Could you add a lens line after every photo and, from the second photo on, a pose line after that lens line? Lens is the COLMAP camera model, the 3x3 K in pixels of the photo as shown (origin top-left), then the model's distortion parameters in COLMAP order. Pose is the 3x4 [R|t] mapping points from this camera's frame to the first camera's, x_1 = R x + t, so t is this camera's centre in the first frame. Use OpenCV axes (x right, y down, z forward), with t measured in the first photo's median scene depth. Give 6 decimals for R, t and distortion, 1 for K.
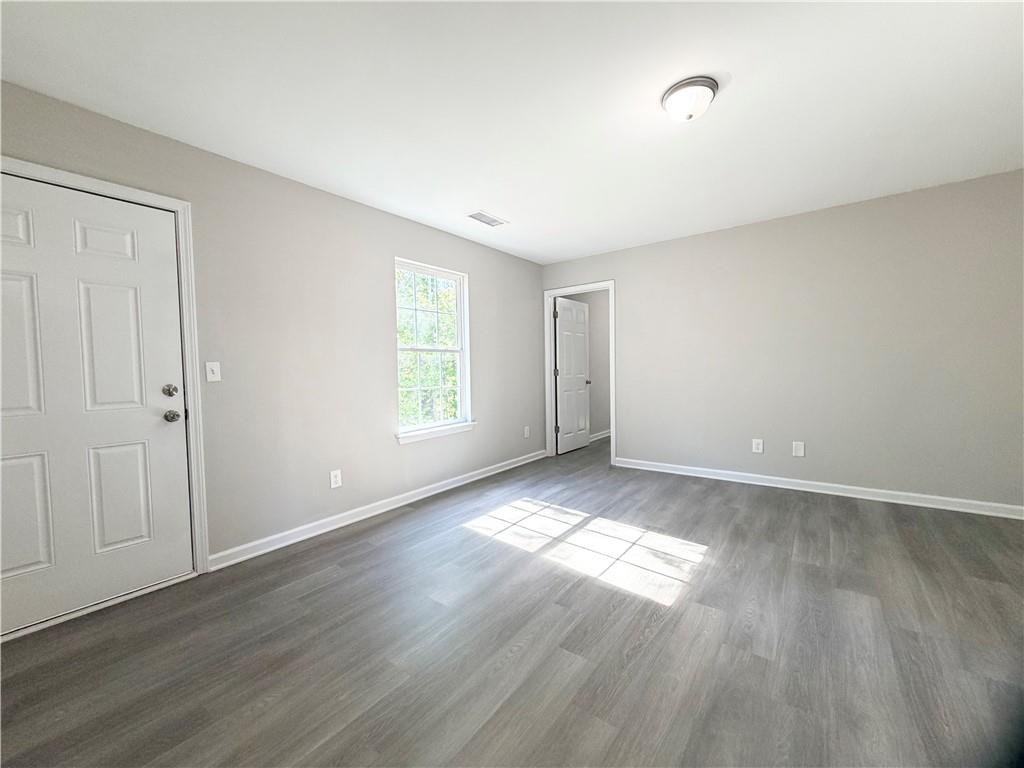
lens RADIAL K [[411.4, 0, 513.4], [0, 411.4, 384.1], [0, 0, 1]] dist [0.000563, -0.000094]
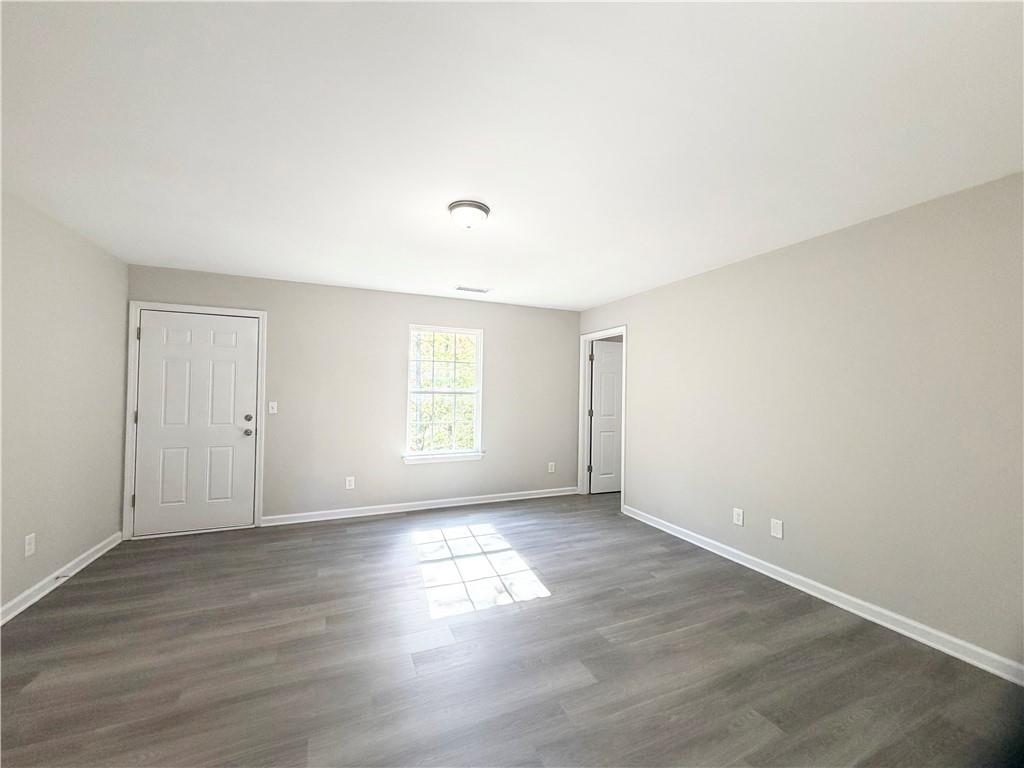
lens RADIAL K [[411.4, 0, 516.9], [0, 411.4, 382.3], [0, 0, 1]] dist [0.000563, -0.000094]
pose [[0.870609, 0.023112, -0.491432, 0.683346], [-0.050928, 0.997763, -0.043298, -0.078312], [0.489332, 0.062724, 0.869839, 0.007470]]
